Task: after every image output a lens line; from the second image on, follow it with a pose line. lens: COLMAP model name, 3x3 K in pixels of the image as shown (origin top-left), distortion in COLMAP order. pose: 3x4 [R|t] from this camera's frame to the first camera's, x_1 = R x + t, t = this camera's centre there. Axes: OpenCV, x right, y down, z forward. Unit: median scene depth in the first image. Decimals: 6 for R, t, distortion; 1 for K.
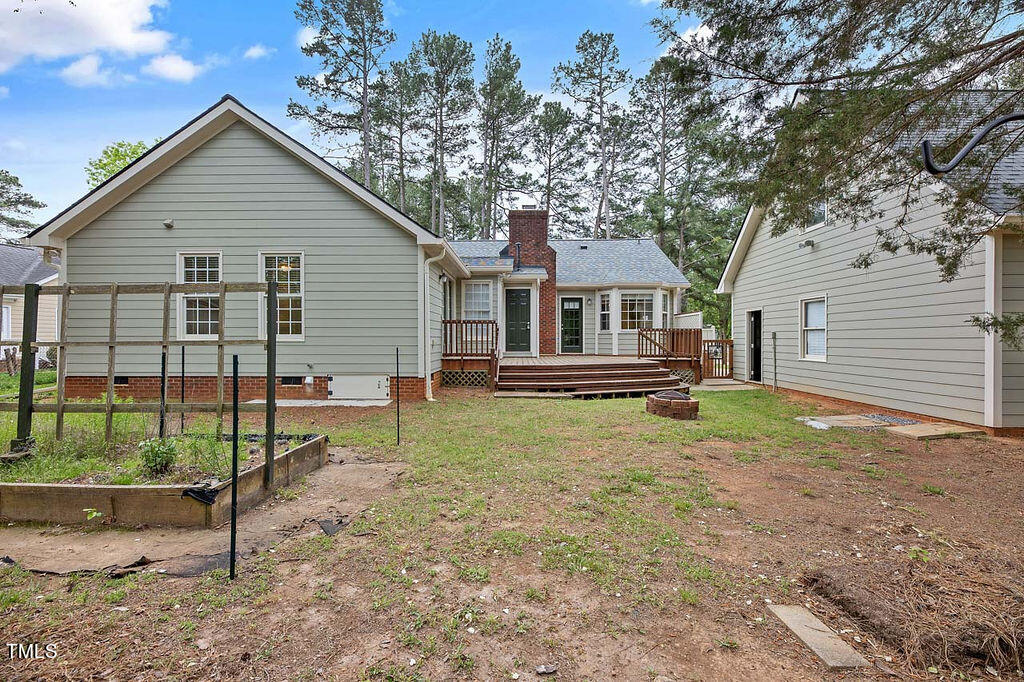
lens RADIAL K [[409.0, 0, 513.2], [0, 409.0, 335.6], [0, 0, 1]] dist [-0.001698, -0.000174]
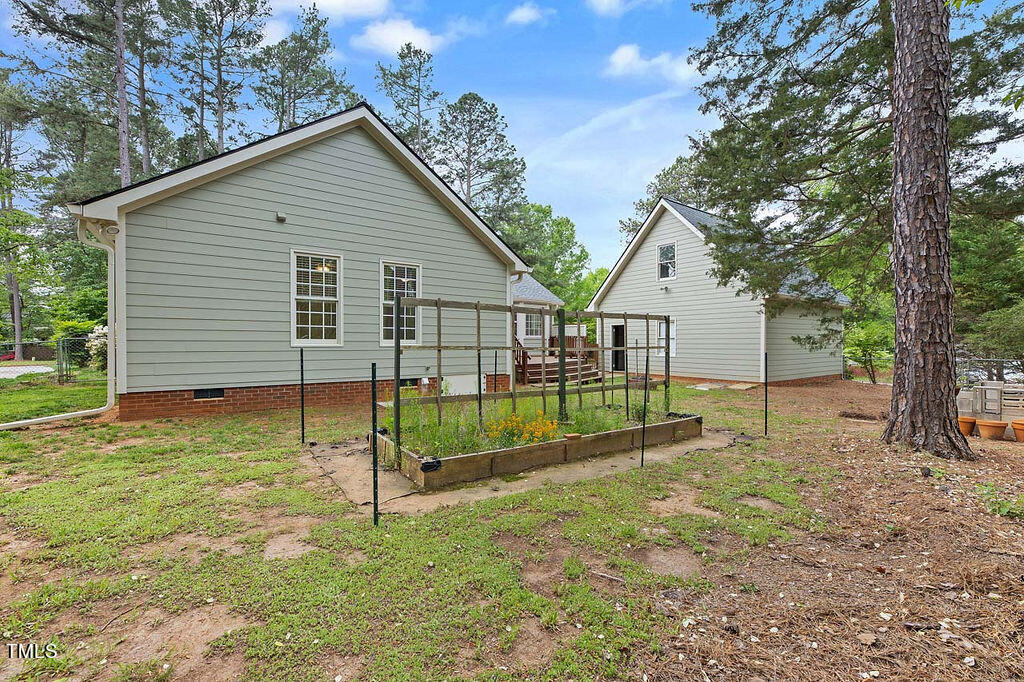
lens RADIAL K [[425.3, 0, 512.1], [0, 425.3, 346.2], [0, 0, 1]] dist [0.000278, -0.000029]
pose [[0.805597, -0.003395, 0.592454, -0.986695], [-0.004764, 0.999914, 0.012209, -0.001165], [-0.592444, -0.012658, 0.805512, -0.068125]]
